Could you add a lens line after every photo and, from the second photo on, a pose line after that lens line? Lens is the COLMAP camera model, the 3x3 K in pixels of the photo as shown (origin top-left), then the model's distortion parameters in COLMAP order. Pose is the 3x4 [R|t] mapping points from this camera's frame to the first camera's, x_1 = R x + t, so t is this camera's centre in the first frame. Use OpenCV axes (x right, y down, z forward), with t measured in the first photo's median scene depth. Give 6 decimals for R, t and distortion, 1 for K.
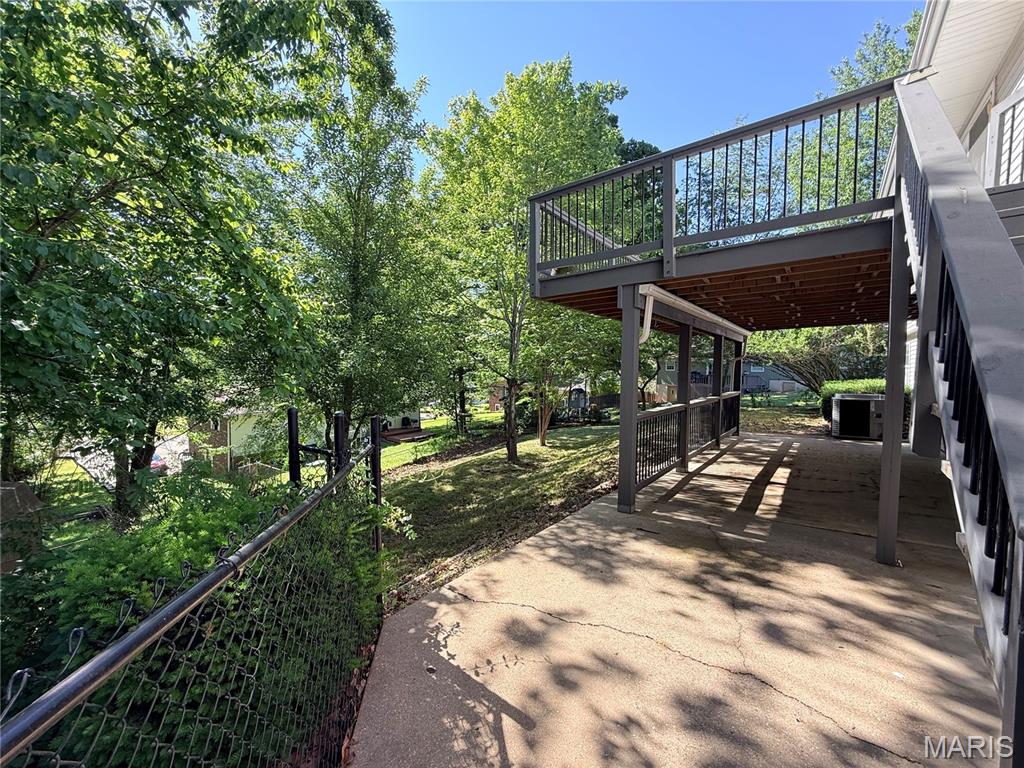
lens RADIAL K [[408.5, 0, 509.2], [0, 408.5, 385.0], [0, 0, 1]] dist [0.000038, 0.000400]
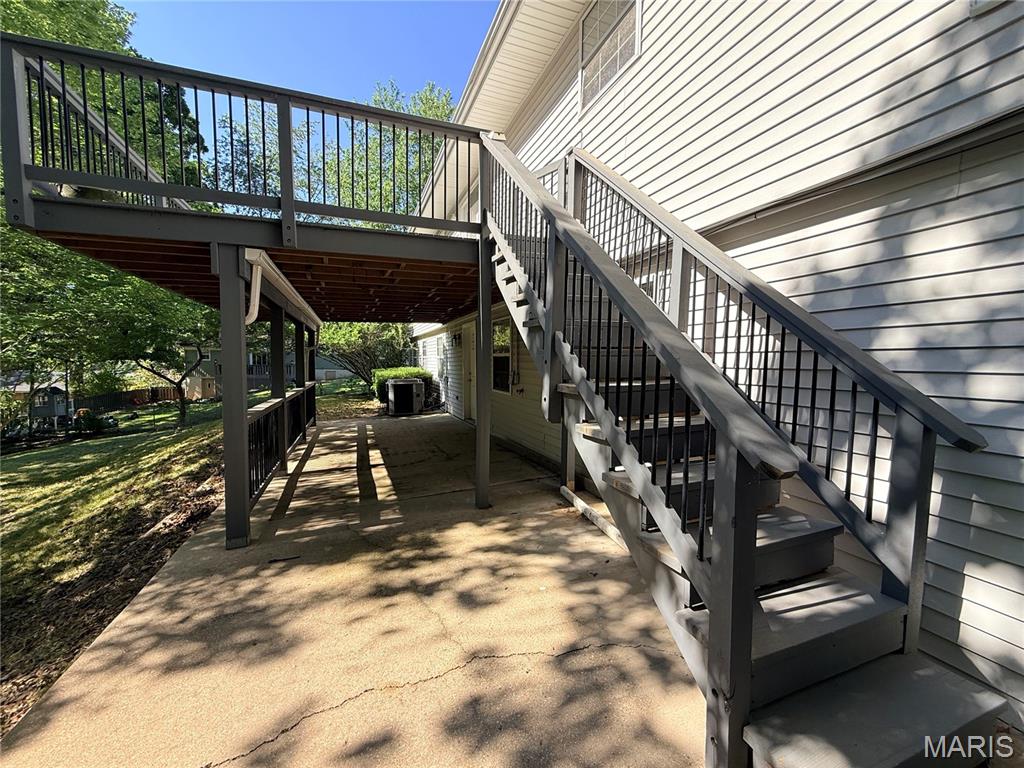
lens RADIAL K [[408.5, 0, 509.2], [0, 408.5, 385.0], [0, 0, 1]] dist [0.000038, 0.000400]
pose [[0.510797, -0.050461, 0.858219, -0.084217], [0.029123, 0.998719, 0.041388, -0.004461], [-0.859208, 0.003853, 0.511612, 0.154592]]
